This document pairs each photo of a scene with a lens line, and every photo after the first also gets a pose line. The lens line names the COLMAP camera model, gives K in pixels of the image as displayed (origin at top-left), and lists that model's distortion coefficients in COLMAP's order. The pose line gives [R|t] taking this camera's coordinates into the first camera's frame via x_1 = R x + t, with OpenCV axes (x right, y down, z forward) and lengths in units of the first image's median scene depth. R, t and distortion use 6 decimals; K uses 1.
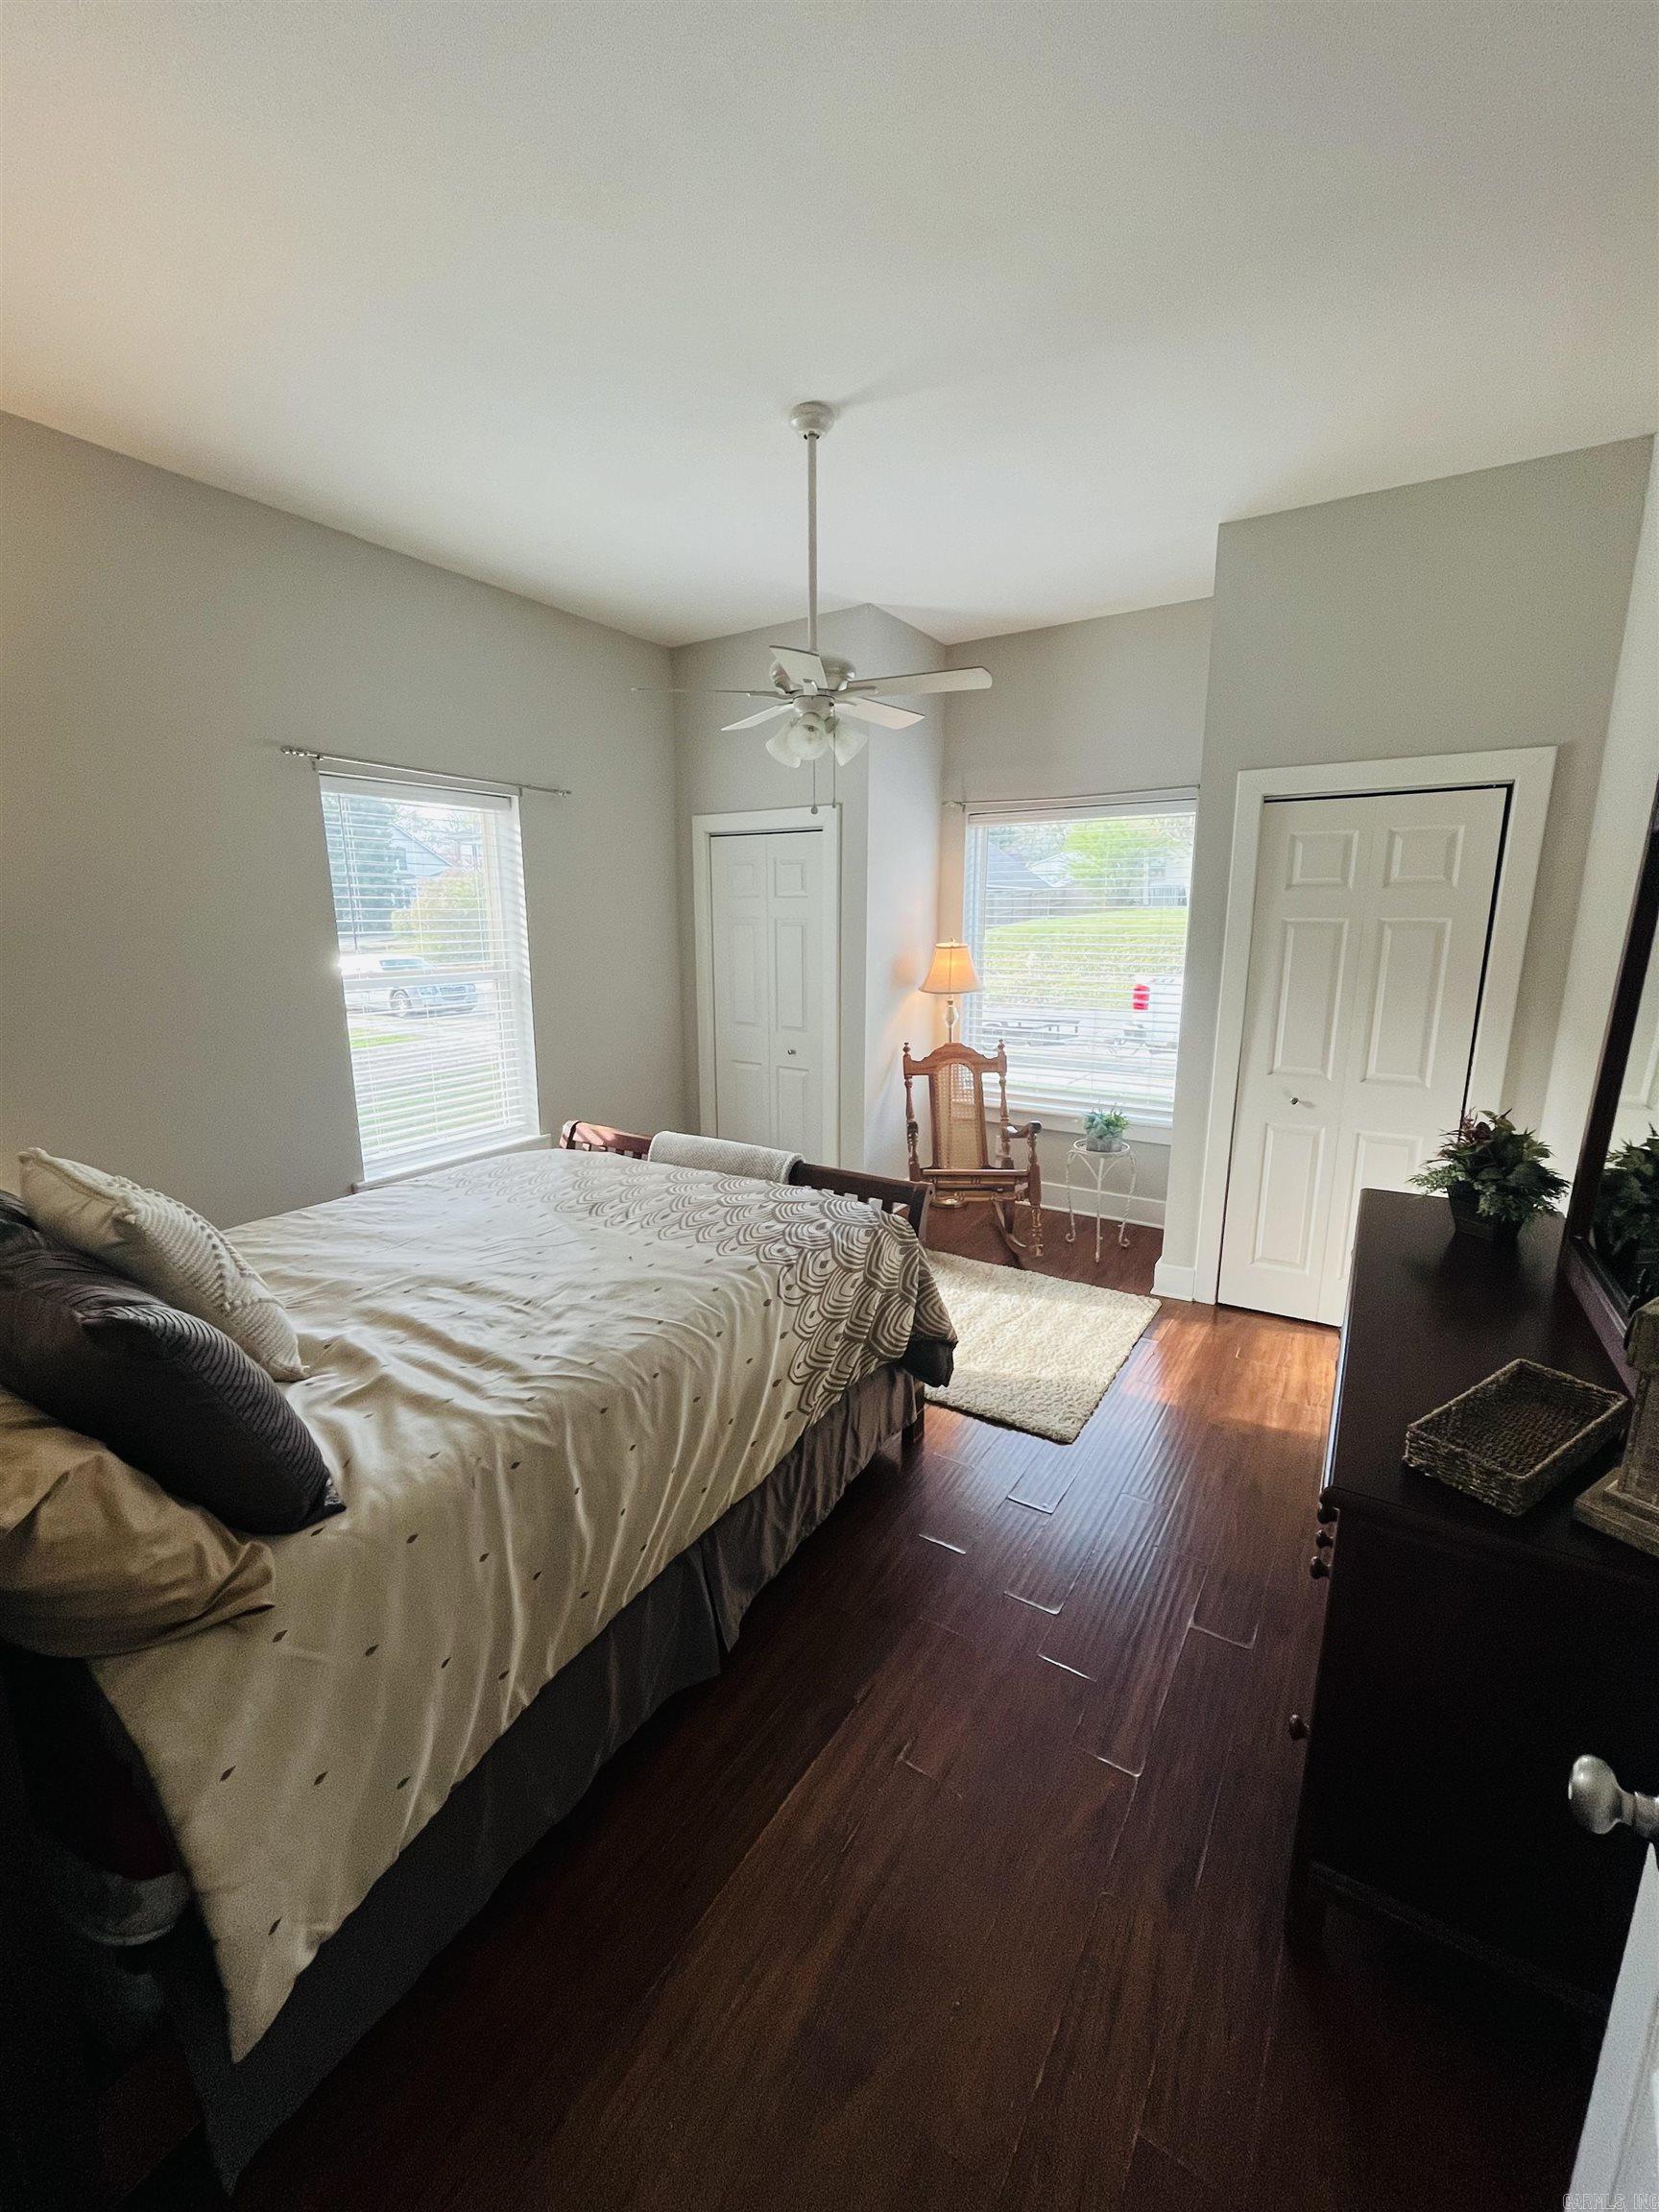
lens RADIAL K [[901.2, 0, 829.5], [0, 901.2, 1106.0], [0, 0, 1]] dist [-0.000382, -0.000154]
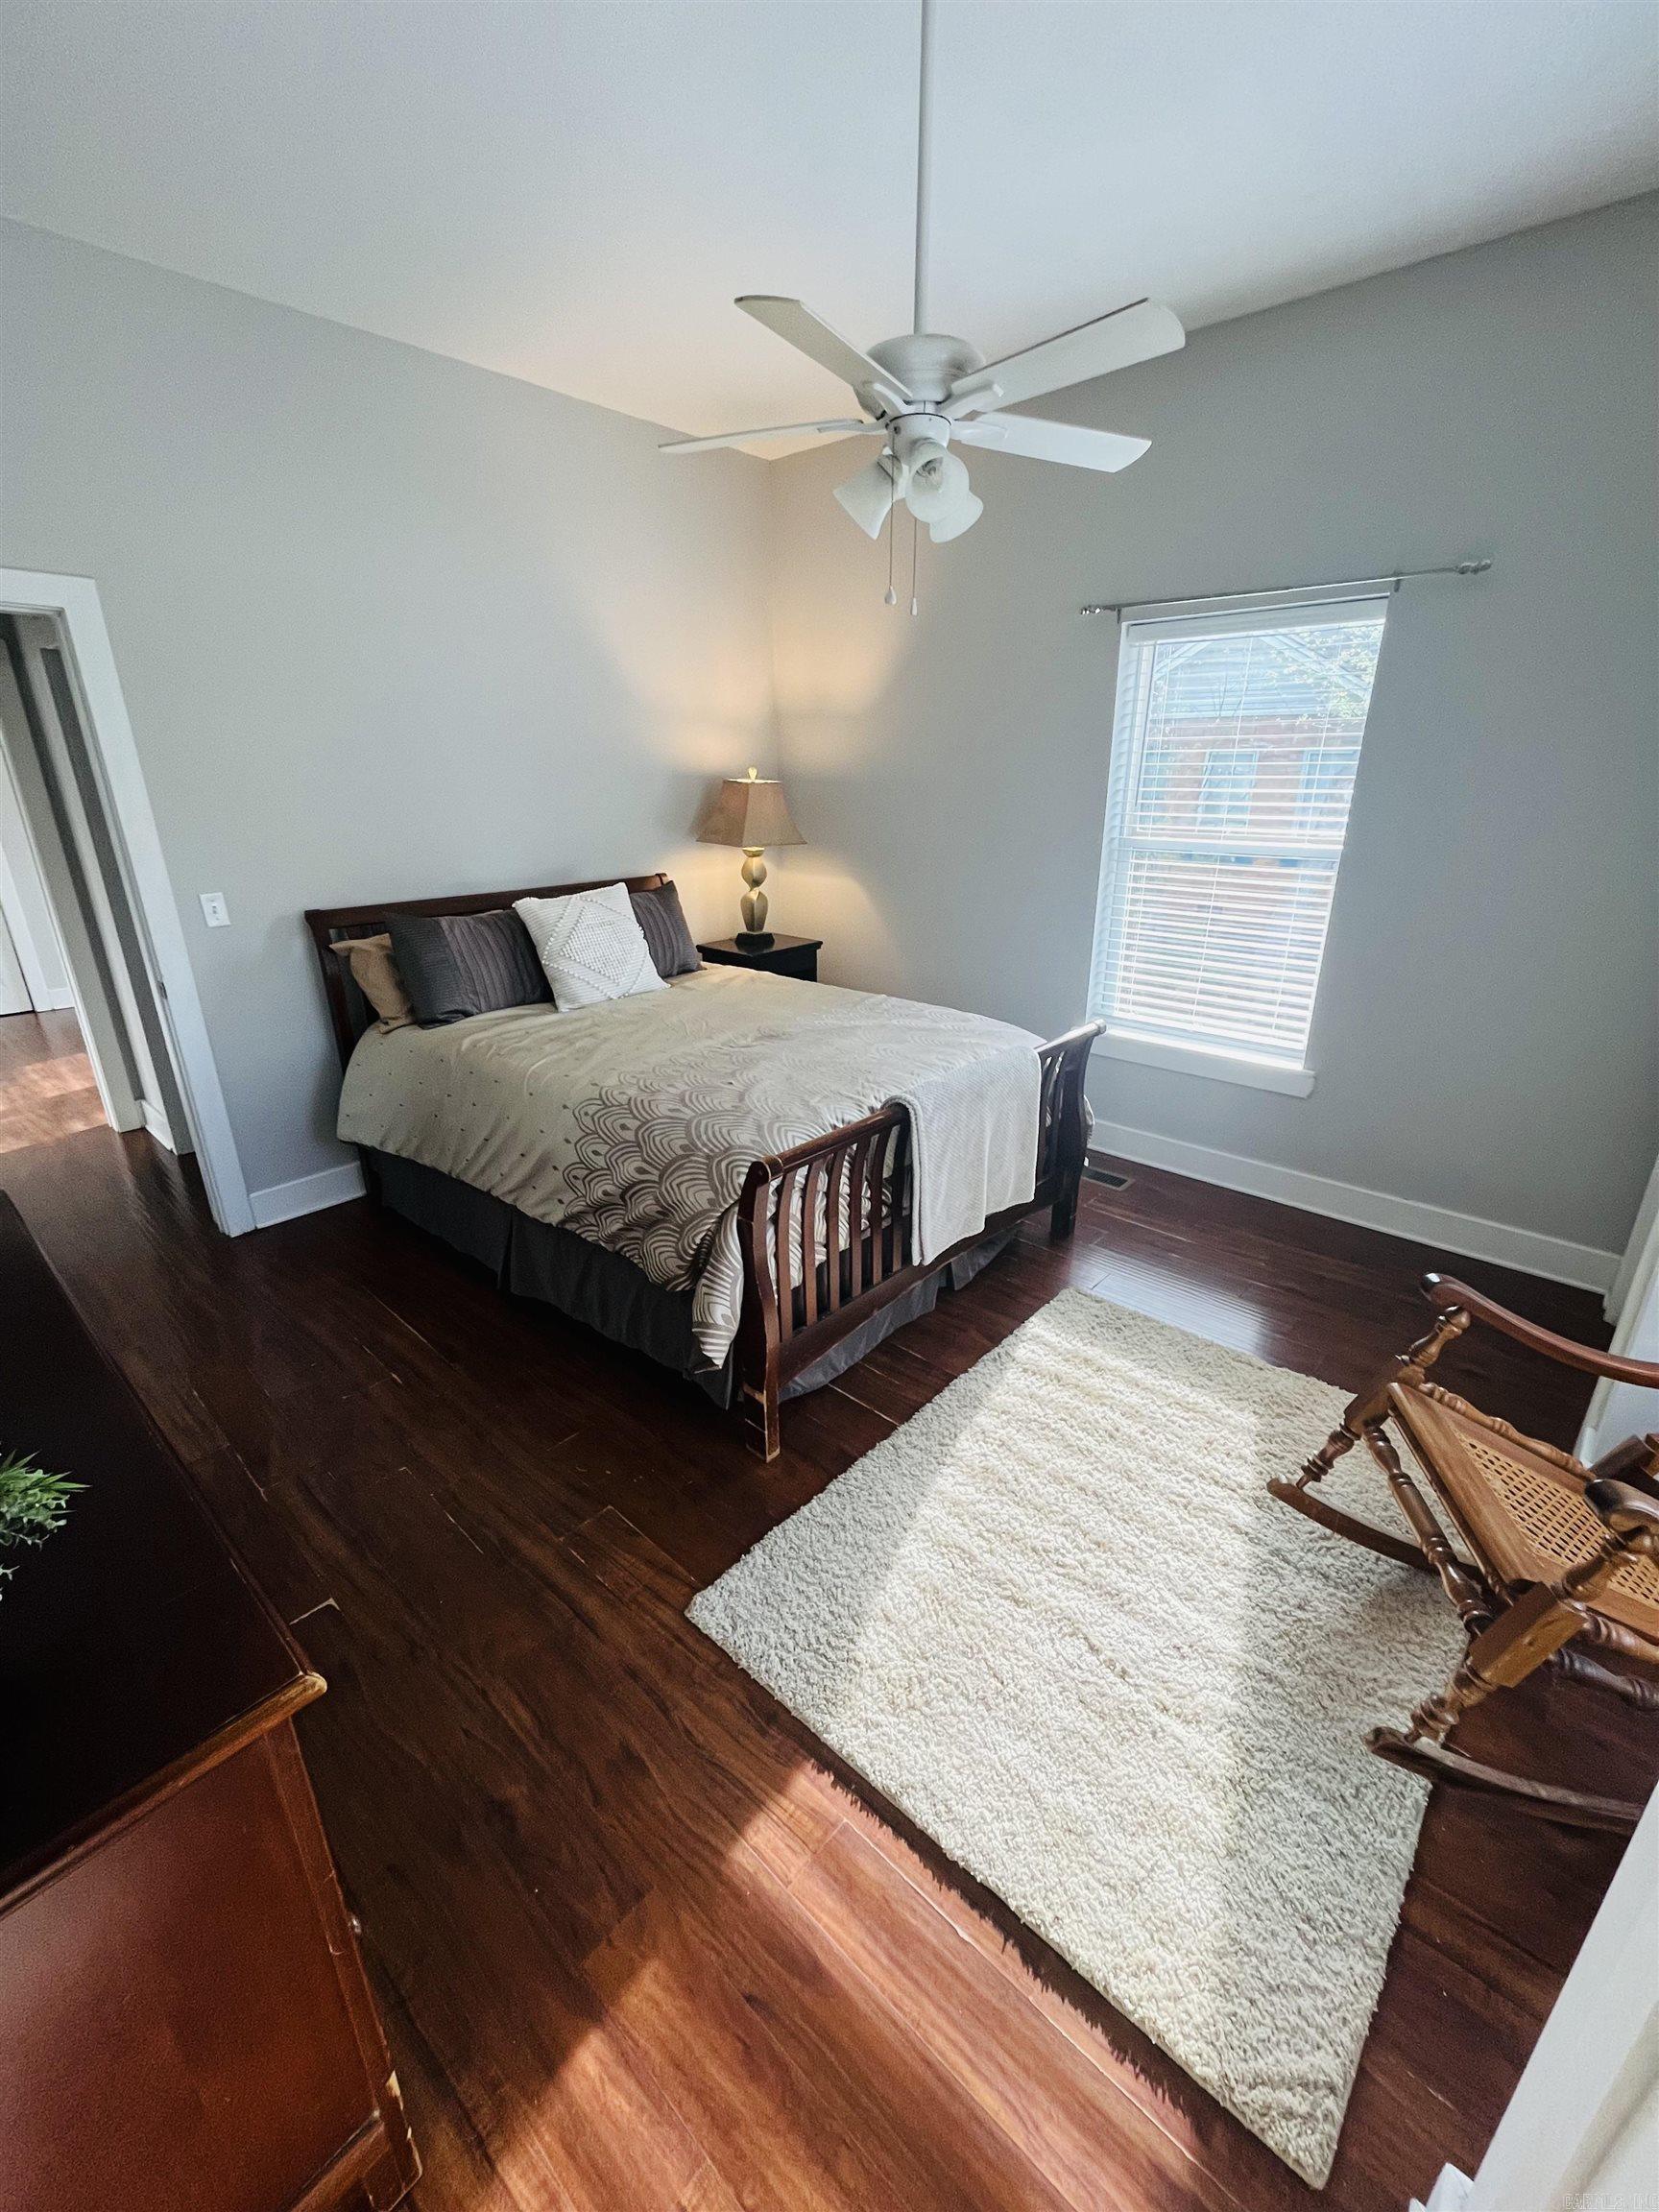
lens RADIAL K [[901.2, 0, 829.5], [0, 901.2, 1106.0], [0, 0, 1]] dist [-0.000382, -0.000154]
pose [[-0.169400, 0.342427, -0.924147, 0.704782], [-0.200780, 0.906043, 0.372523, -0.216464], [0.964879, 0.248656, -0.084731, 1.032778]]
